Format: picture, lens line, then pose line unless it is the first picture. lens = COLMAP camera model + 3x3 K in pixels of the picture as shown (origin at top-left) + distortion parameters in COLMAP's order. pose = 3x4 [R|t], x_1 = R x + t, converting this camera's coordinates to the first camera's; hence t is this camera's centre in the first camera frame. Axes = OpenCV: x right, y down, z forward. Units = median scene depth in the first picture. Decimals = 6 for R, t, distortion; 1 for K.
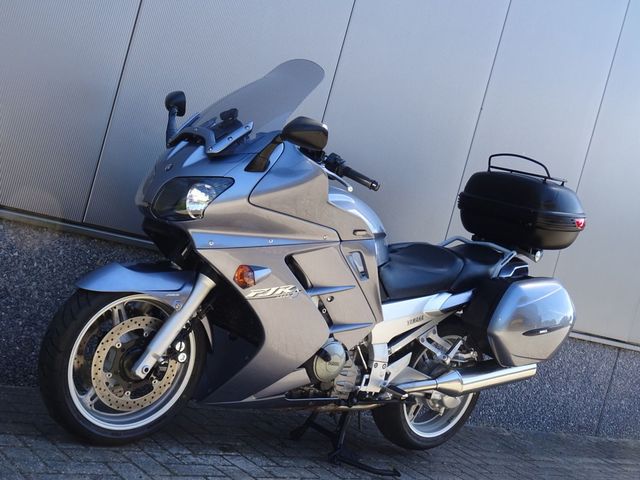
lens RADIAL K [[936.9, 0, 320.0], [0, 936.9, 240.0], [0, 0, 1]] dist [-0.008987, -0.011553]
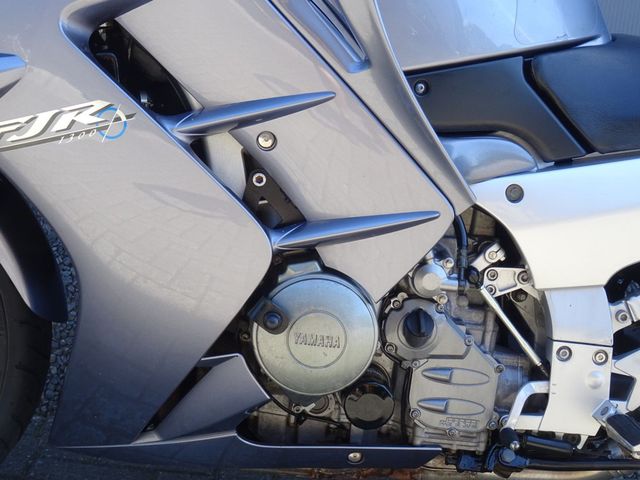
lens RADIAL K [[1165.7, 0, 320.0], [0, 1165.7, 240.0], [0, 0, 1]] dist [-0.032998, -0.141729]
pose [[0.796061, -0.071124, -0.601022, 0.262981], [0.065742, 0.997357, -0.030949, 0.109137], [0.601635, -0.014875, 0.798633, 0.671871]]
